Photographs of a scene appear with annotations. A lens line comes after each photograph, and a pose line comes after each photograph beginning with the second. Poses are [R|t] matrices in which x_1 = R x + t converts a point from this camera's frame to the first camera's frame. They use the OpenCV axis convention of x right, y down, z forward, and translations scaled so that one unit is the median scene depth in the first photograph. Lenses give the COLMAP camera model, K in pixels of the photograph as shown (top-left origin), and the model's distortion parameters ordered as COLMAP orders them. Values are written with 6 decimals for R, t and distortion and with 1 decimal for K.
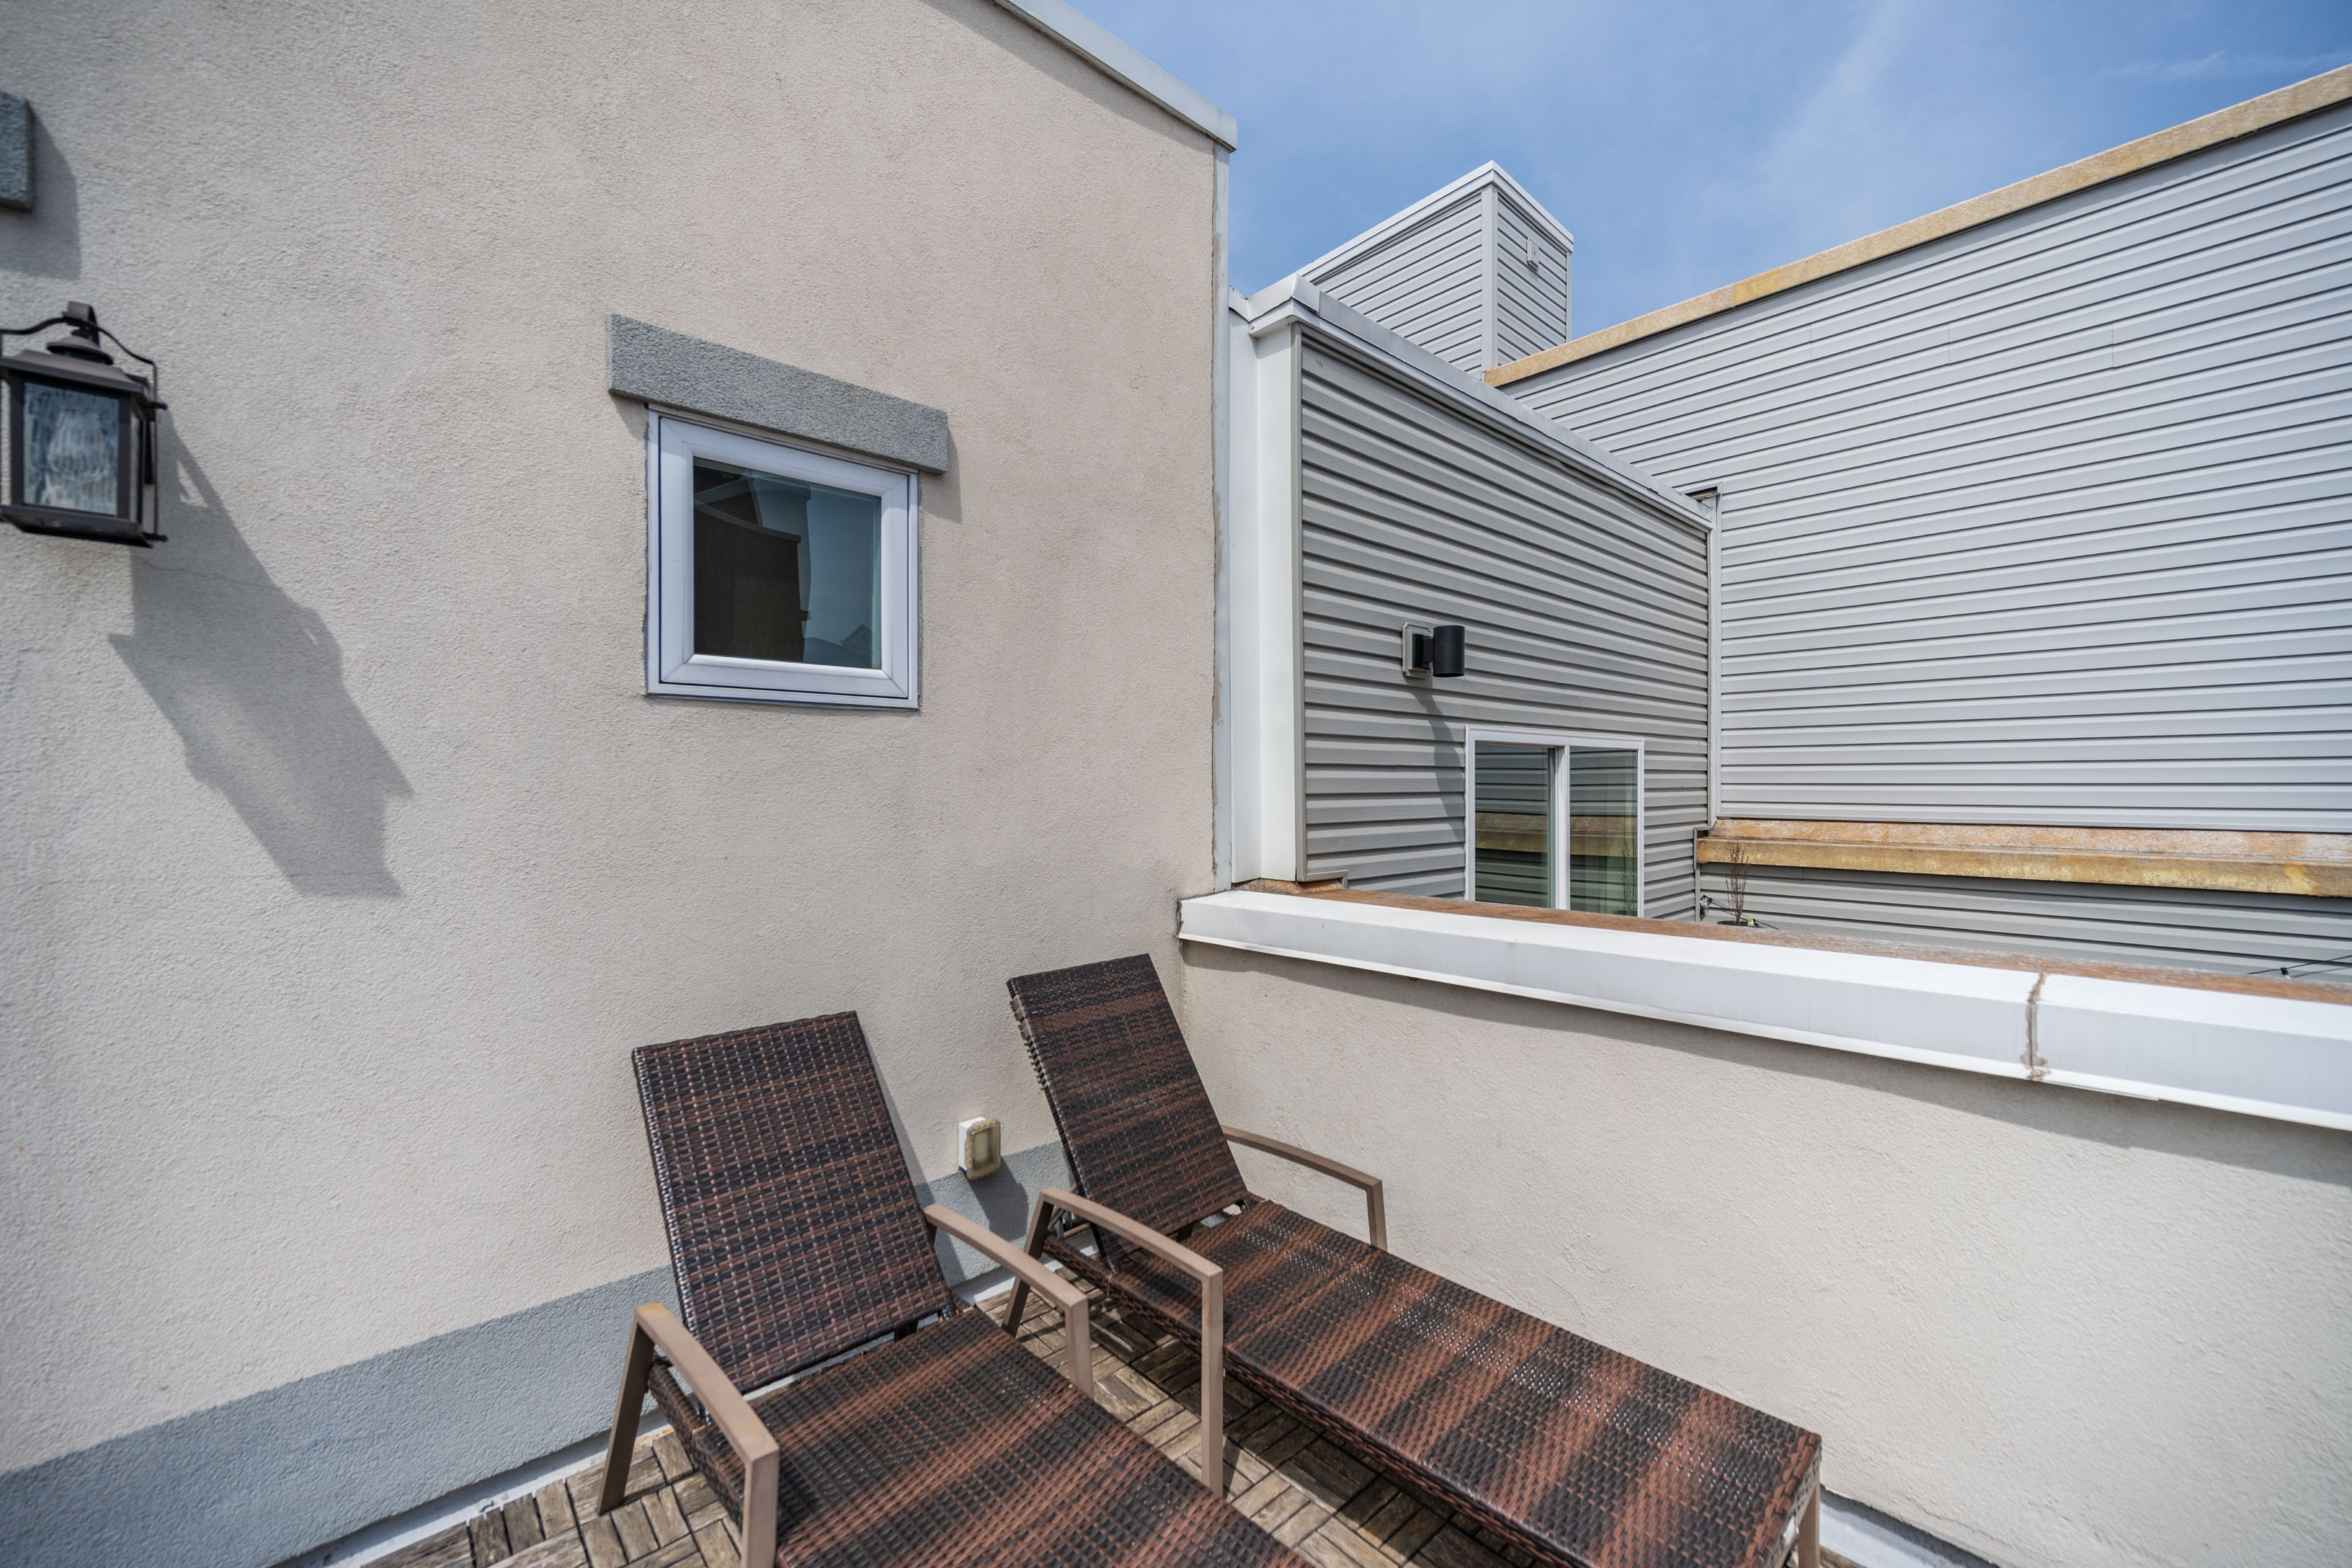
lens RADIAL K [[932.4, 0, 1173.0], [0, 932.4, 795.9], [0, 0, 1]] dist [0.000665, 0.000085]
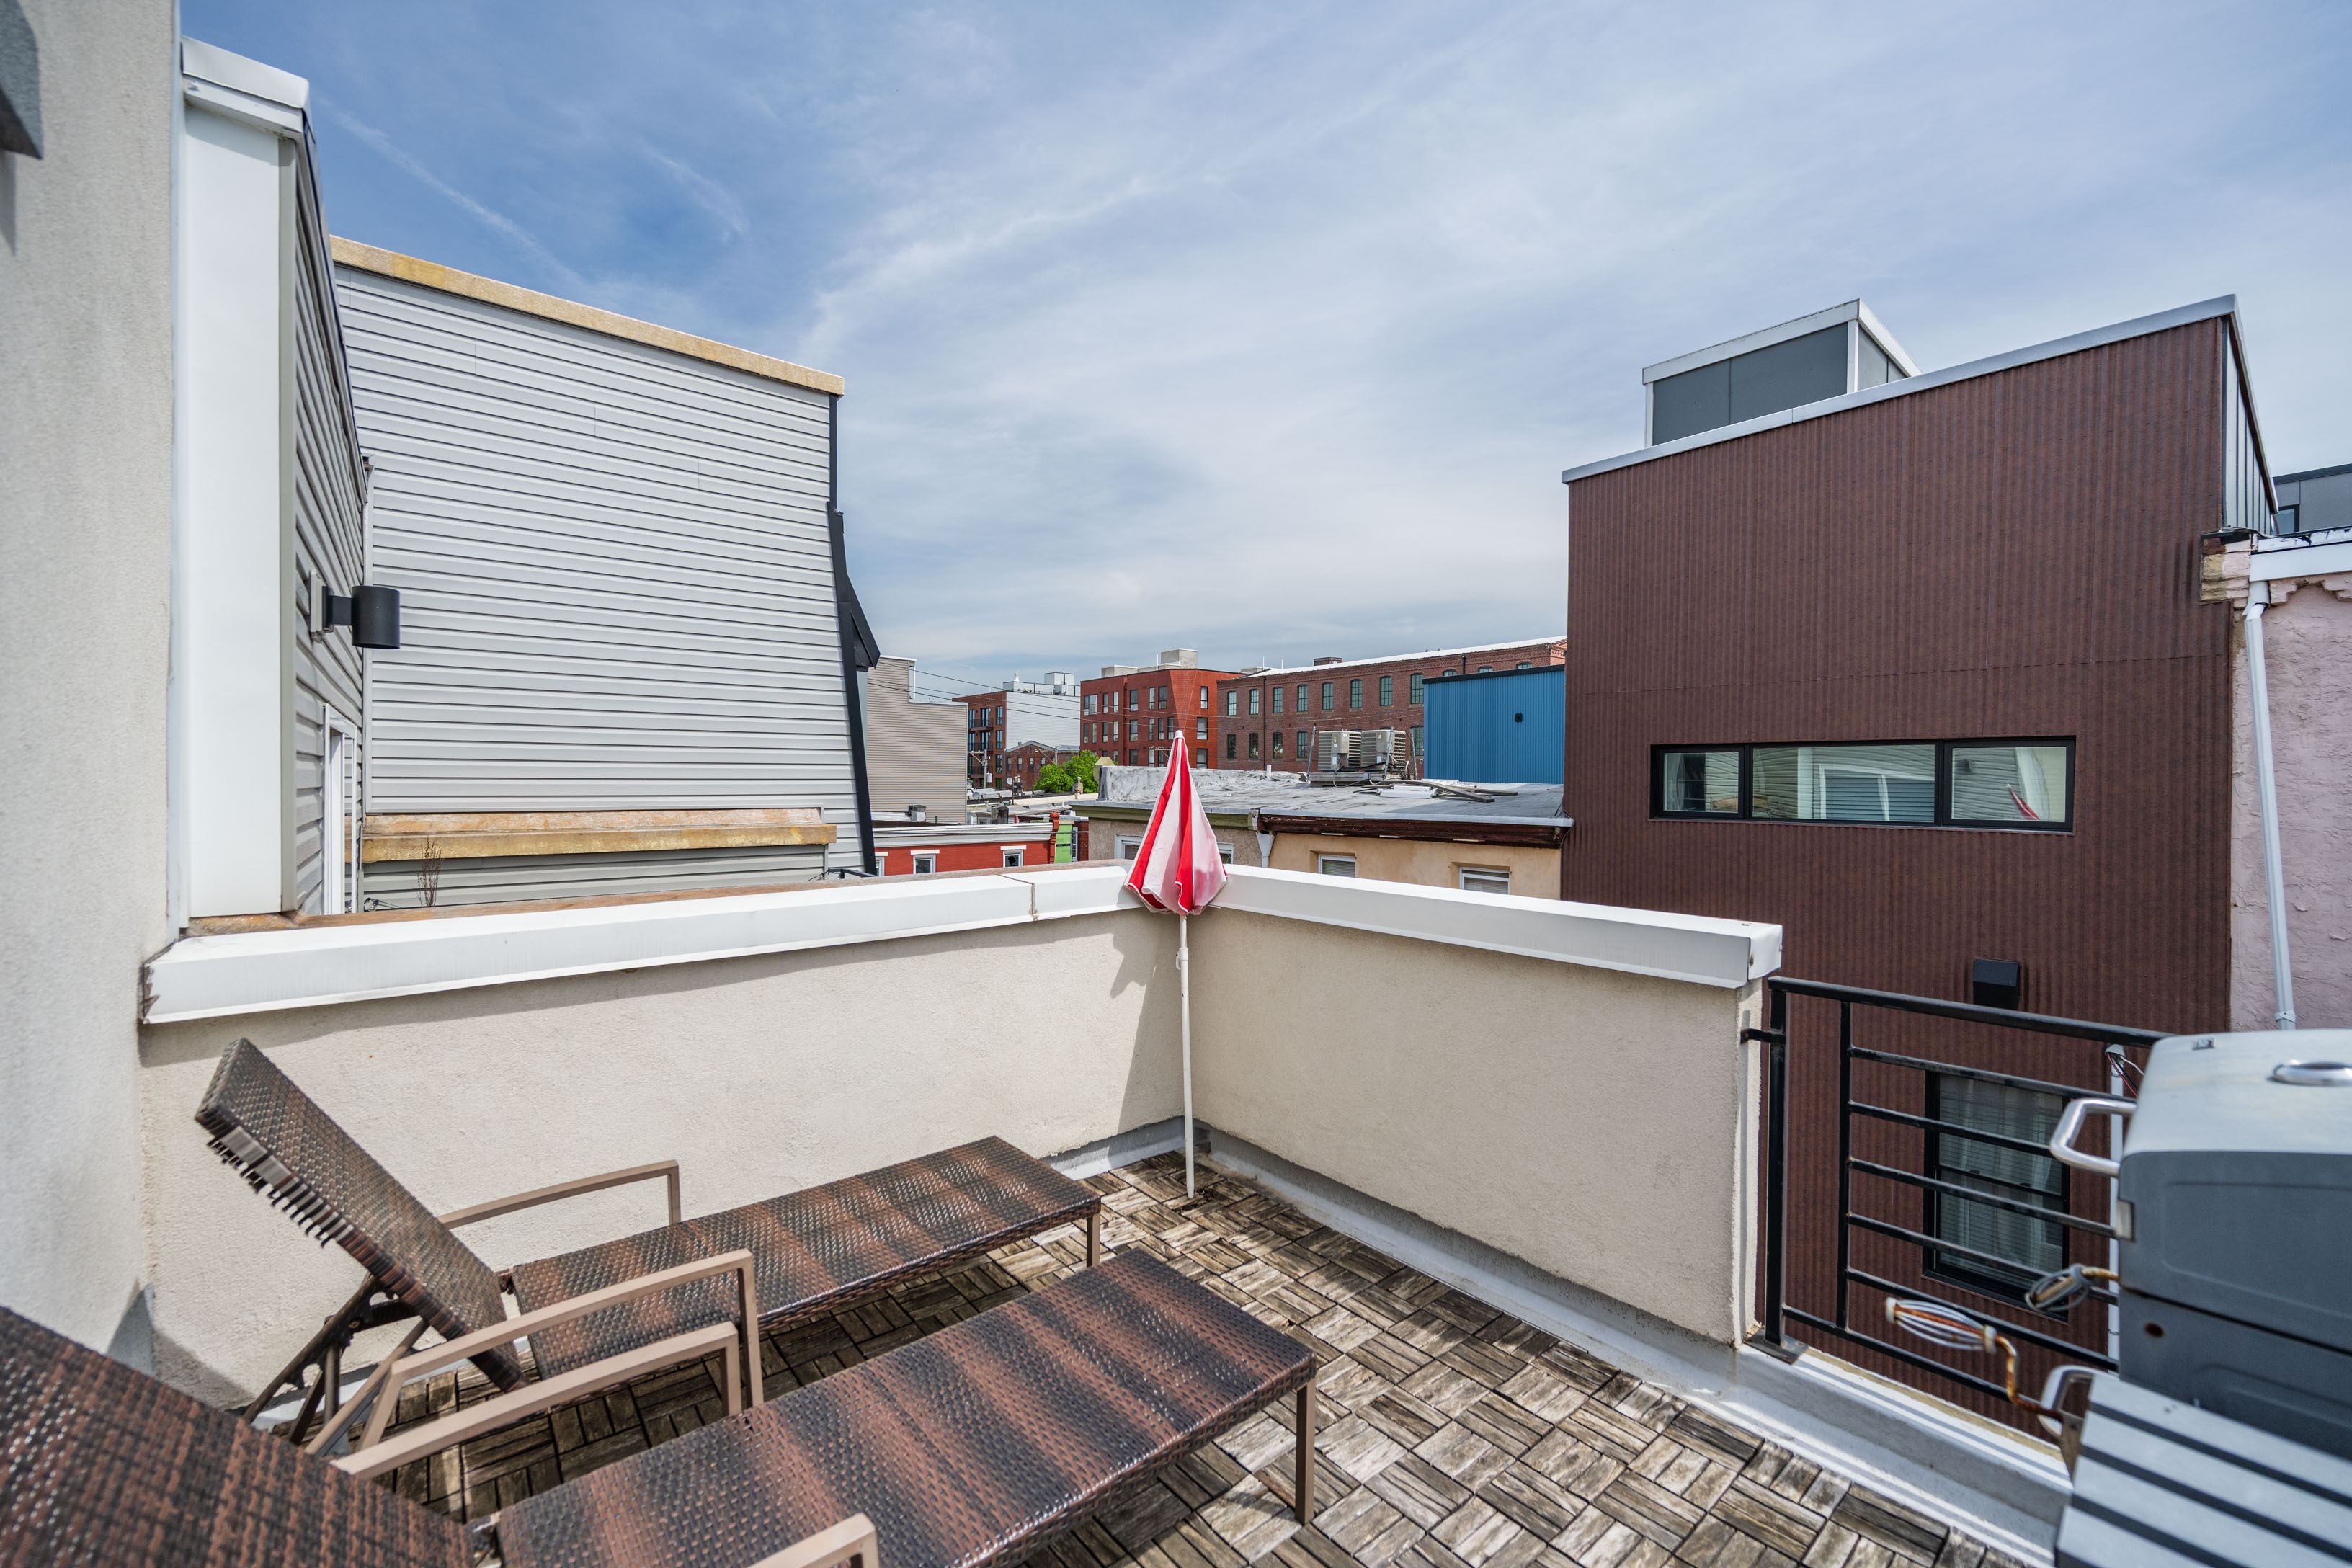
lens RADIAL K [[928.8, 0, 1184.7], [0, 928.8, 787.4], [0, 0, 1]] dist [0.001634, 0.000059]
pose [[0.046338, -0.005624, 0.998910, -0.904911], [0.008328, 0.999952, 0.005243, -0.002923], [-0.998891, 0.008076, 0.046382, 0.443965]]
